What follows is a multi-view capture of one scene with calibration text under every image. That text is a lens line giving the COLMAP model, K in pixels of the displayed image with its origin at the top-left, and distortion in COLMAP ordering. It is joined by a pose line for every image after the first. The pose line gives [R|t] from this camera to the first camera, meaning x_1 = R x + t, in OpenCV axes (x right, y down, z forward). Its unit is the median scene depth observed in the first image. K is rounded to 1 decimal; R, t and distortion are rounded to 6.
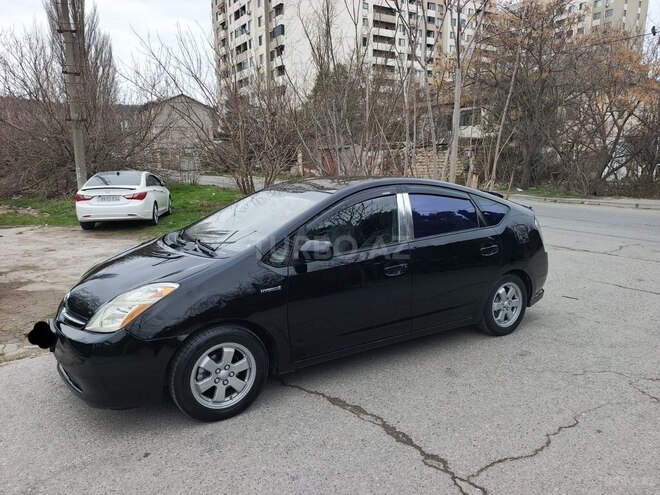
lens RADIAL K [[468.4, 0, 327.1], [0, 468.4, 249.2], [0, 0, 1]] dist [0.030855, -0.024068]
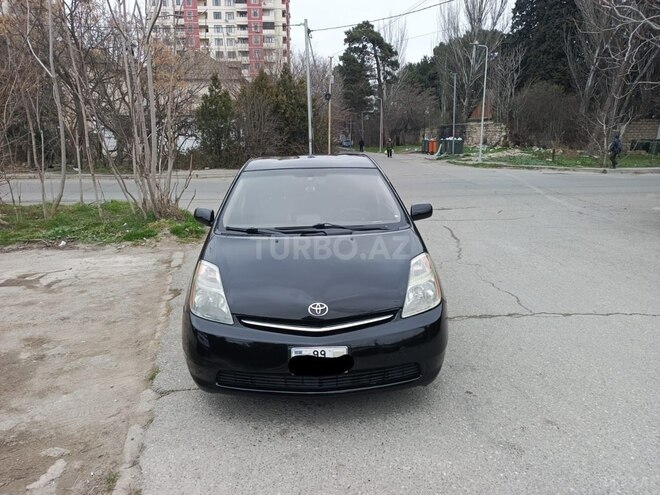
lens RADIAL K [[468.4, 0, 326.0], [0, 468.4, 250.2], [0, 0, 1]] dist [0.030855, -0.024068]
pose [[0.488629, -0.209376, 0.846996, -0.888961], [0.168225, 0.975172, 0.144013, -0.087063], [-0.856120, 0.072117, 0.511720, 0.403630]]
